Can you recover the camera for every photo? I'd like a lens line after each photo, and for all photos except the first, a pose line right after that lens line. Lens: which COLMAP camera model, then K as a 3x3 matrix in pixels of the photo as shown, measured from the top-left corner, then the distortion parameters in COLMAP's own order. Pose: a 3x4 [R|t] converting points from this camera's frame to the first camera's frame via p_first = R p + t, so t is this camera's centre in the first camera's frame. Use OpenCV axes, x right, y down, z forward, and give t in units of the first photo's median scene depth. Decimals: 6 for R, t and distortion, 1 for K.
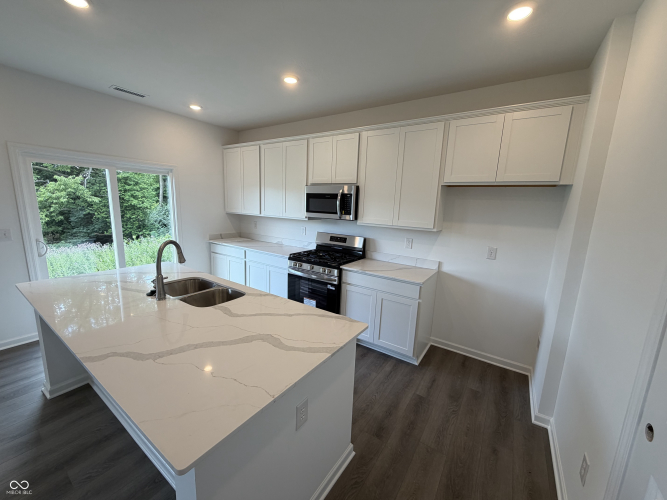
lens RADIAL K [[265.2, 0, 334.0], [0, 265.2, 251.7], [0, 0, 1]] dist [-0.001512, 0.000136]
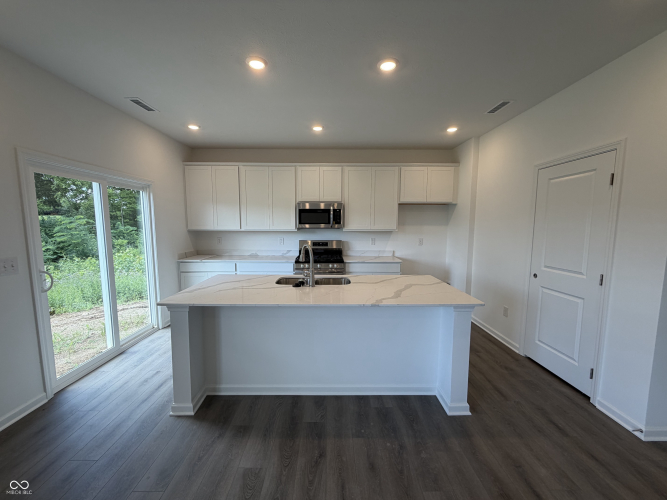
lens RADIAL K [[265.2, 0, 333.1], [0, 265.2, 249.4], [0, 0, 1]] dist [-0.001512, 0.000136]
pose [[0.823792, -0.092944, 0.559222, -0.749998], [0.130498, 0.991066, -0.027521, 0.025295], [-0.551668, 0.095649, 0.828561, -0.113961]]
